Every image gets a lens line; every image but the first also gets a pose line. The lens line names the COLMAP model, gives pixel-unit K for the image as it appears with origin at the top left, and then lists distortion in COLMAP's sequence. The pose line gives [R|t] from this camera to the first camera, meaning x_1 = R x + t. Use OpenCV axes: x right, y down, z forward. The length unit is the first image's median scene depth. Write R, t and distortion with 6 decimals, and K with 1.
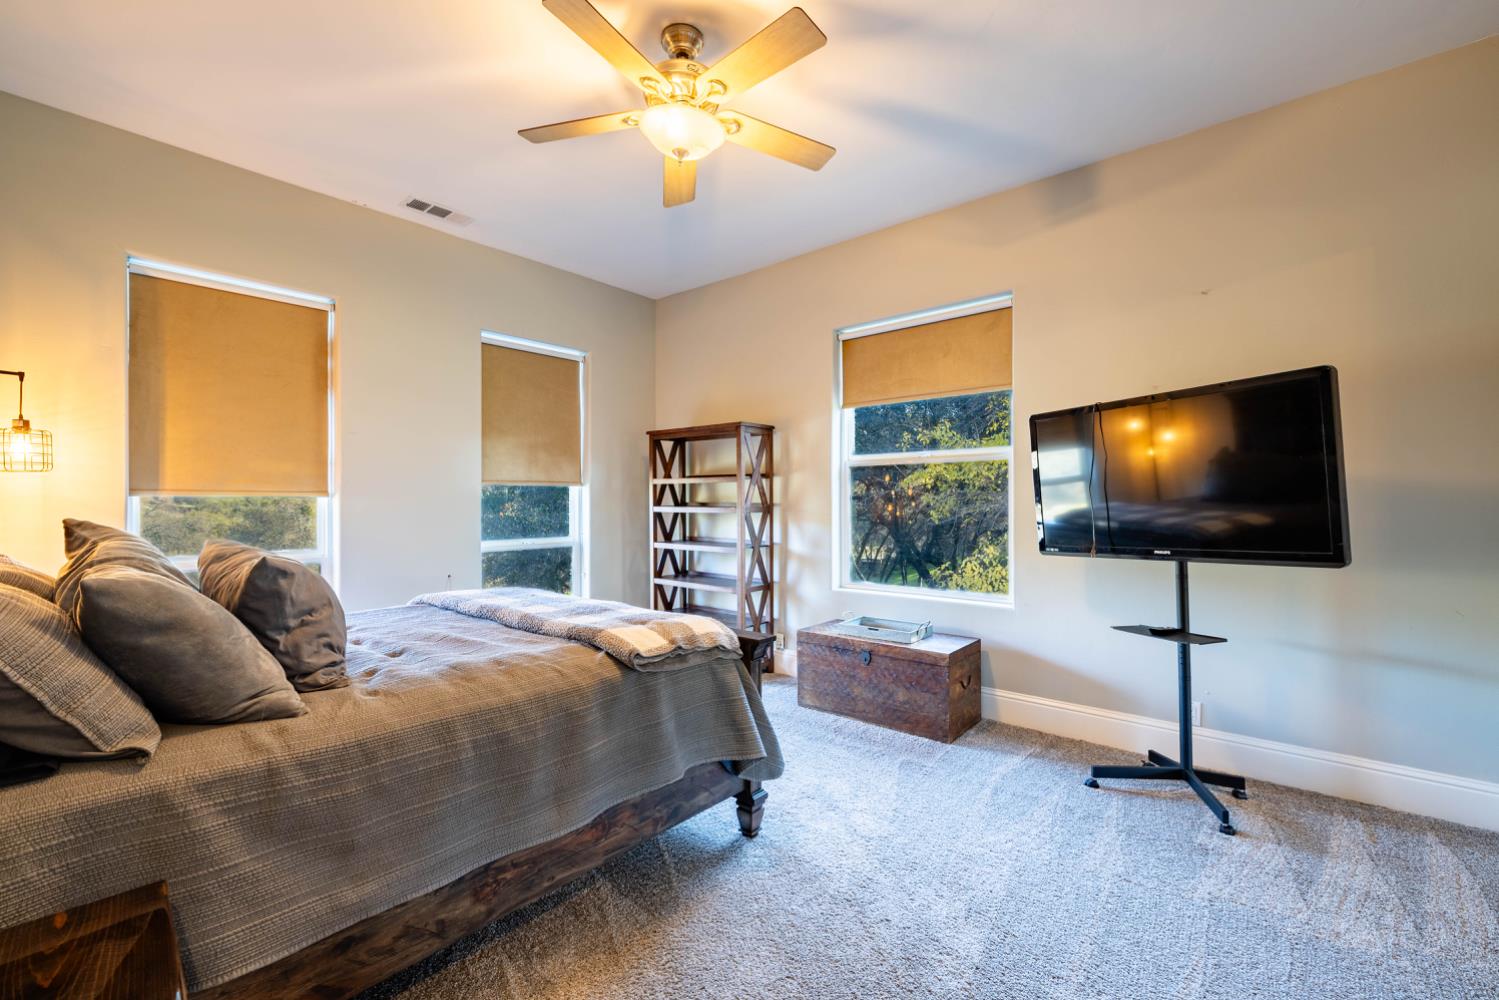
lens RADIAL K [[624.3, 0, 741.9], [0, 624.3, 502.2], [0, 0, 1]] dist [0.002604, 0.000407]
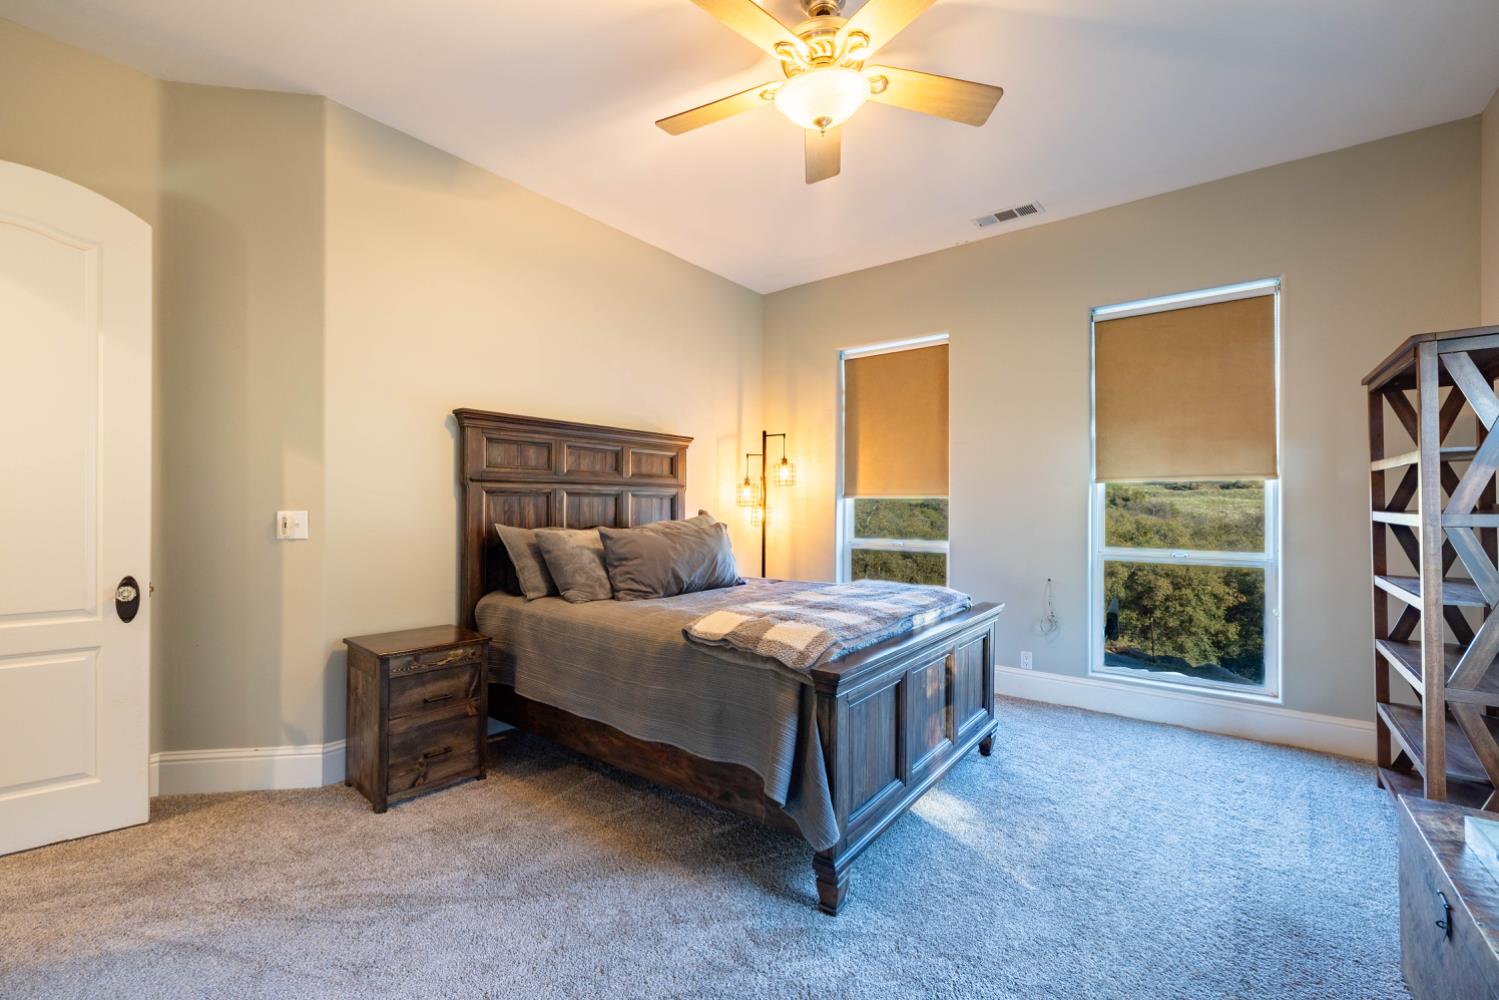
lens RADIAL K [[624.3, 0, 741.9], [0, 624.3, 502.2], [0, 0, 1]] dist [0.002604, 0.000407]
pose [[0.062113, 0.000718, -0.998069, 0.361079], [-0.000766, 0.999999, 0.000672, 0.000089], [0.998069, 0.000723, 0.062113, 0.366027]]
